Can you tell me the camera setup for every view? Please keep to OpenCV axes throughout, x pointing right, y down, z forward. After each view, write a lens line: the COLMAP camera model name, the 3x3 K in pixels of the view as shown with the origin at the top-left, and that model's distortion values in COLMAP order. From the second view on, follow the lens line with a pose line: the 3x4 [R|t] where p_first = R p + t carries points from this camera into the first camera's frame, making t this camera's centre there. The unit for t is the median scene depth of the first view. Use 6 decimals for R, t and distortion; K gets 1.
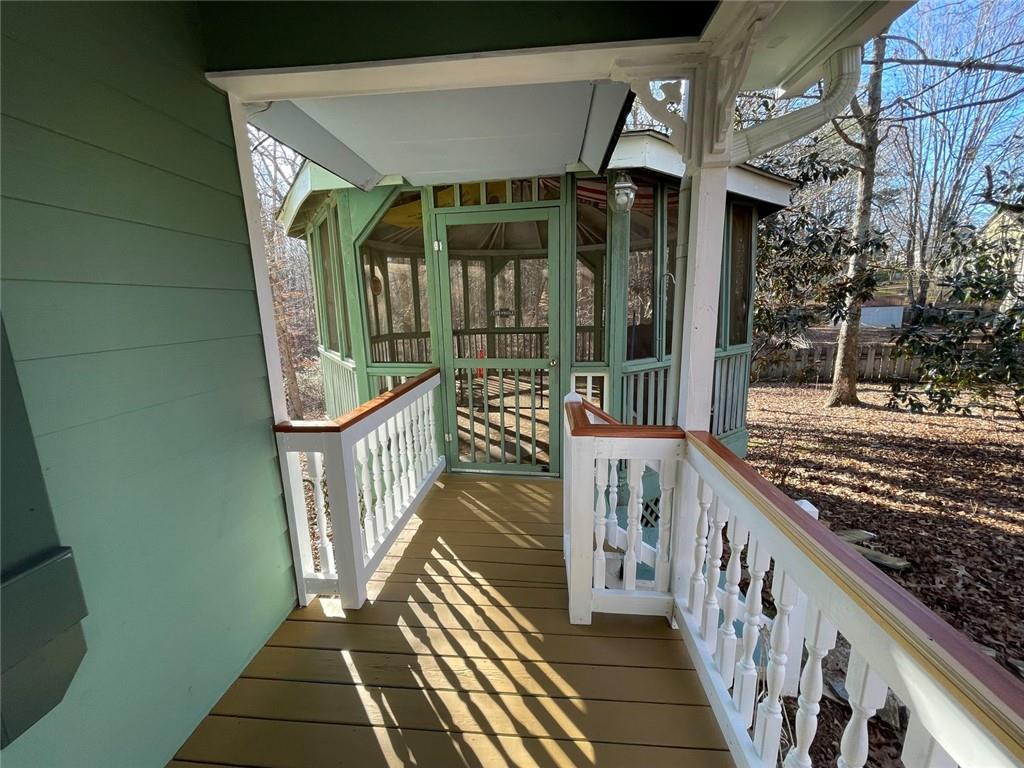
lens RADIAL K [[414.6, 0, 504.7], [0, 414.6, 381.7], [0, 0, 1]] dist [-0.002312, 0.000169]
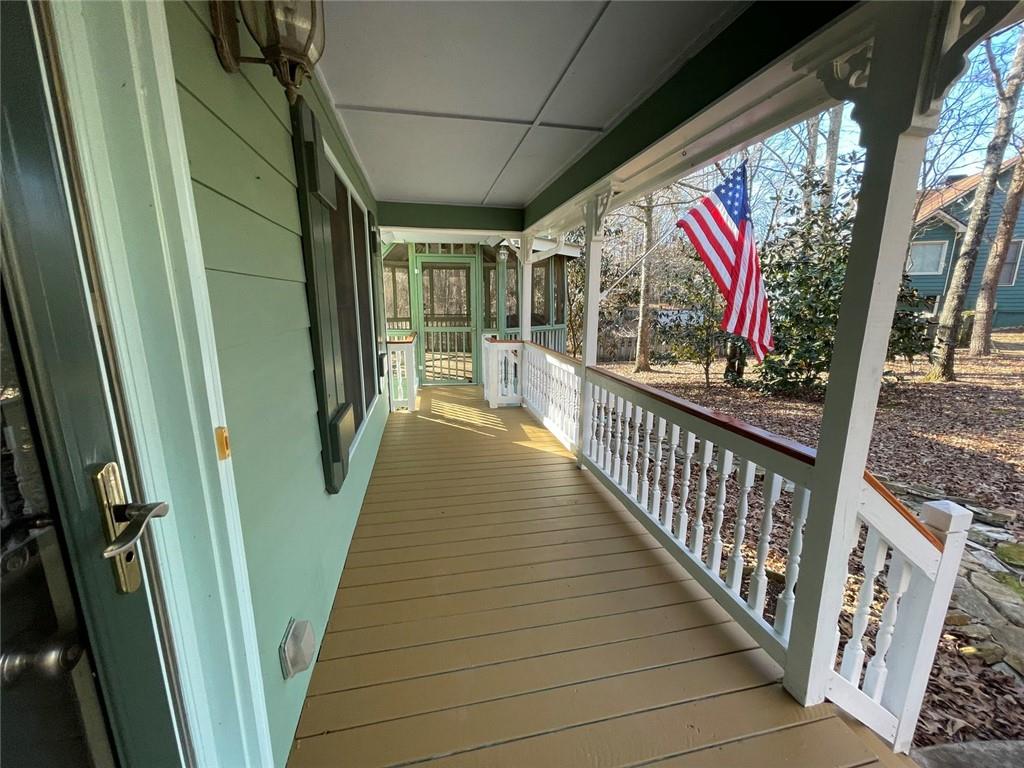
lens RADIAL K [[414.6, 0, 510.5], [0, 414.6, 385.7], [0, 0, 1]] dist [-0.002312, 0.000169]
pose [[0.957184, -0.031665, 0.287743, -0.326837], [0.027709, 0.999457, 0.017811, 0.214600], [-0.288151, -0.009075, 0.957542, -1.109101]]
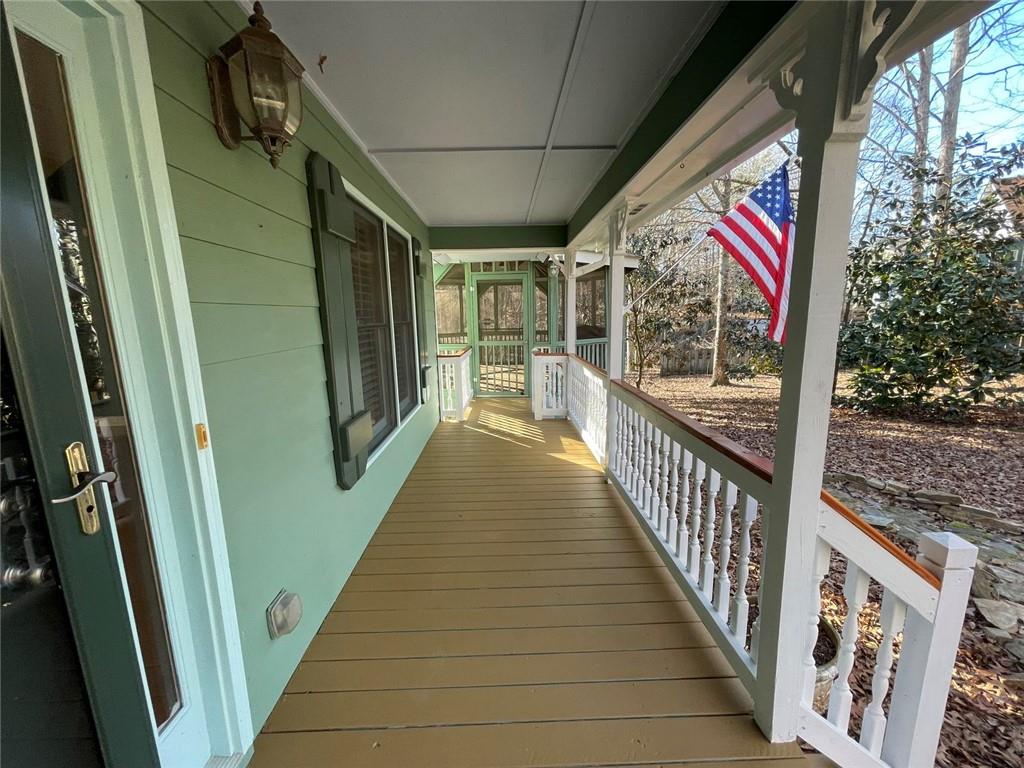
lens RADIAL K [[414.6, 0, 509.4], [0, 414.6, 386.4], [0, 0, 1]] dist [-0.002312, 0.000169]
pose [[0.994521, -0.014865, 0.103471, -0.200607], [0.016509, 0.999750, -0.015057, 0.219147], [-0.103221, 0.016682, 0.994519, -1.175051]]
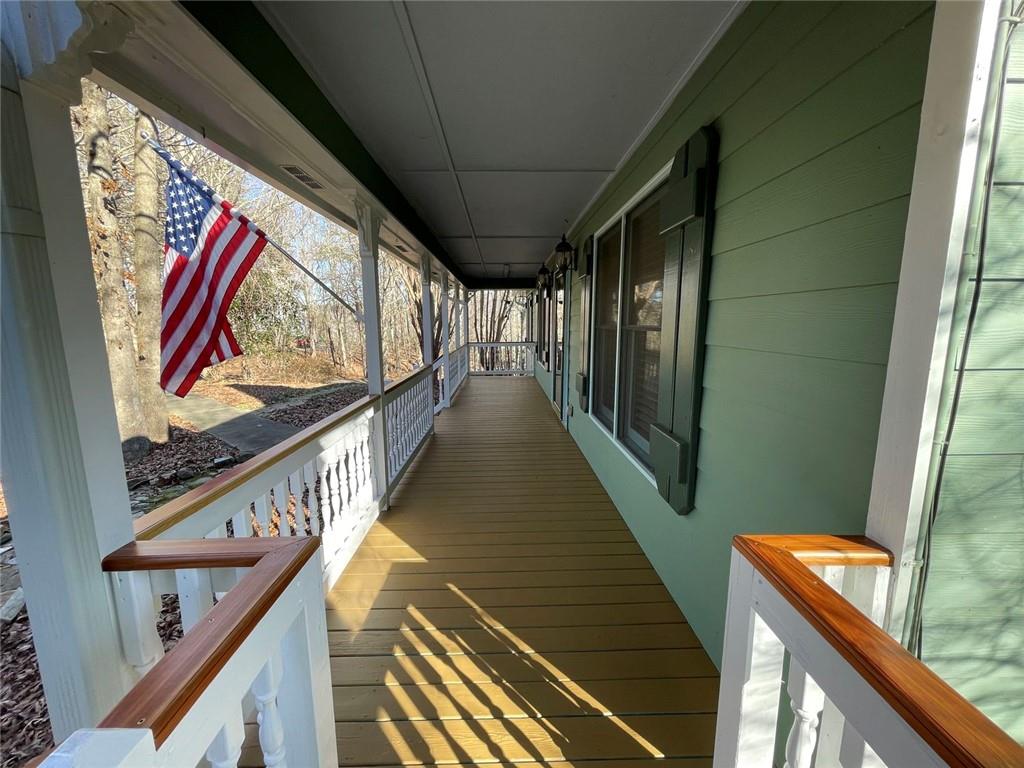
lens RADIAL K [[414.6, 0, 504.4], [0, 414.6, 391.3], [0, 0, 1]] dist [-0.002312, 0.000169]
pose [[-0.994421, 0.037017, -0.098777, -0.022019], [-0.000011, 0.936366, 0.351024, -0.150701], [0.105485, 0.349067, -0.931142, 0.791638]]
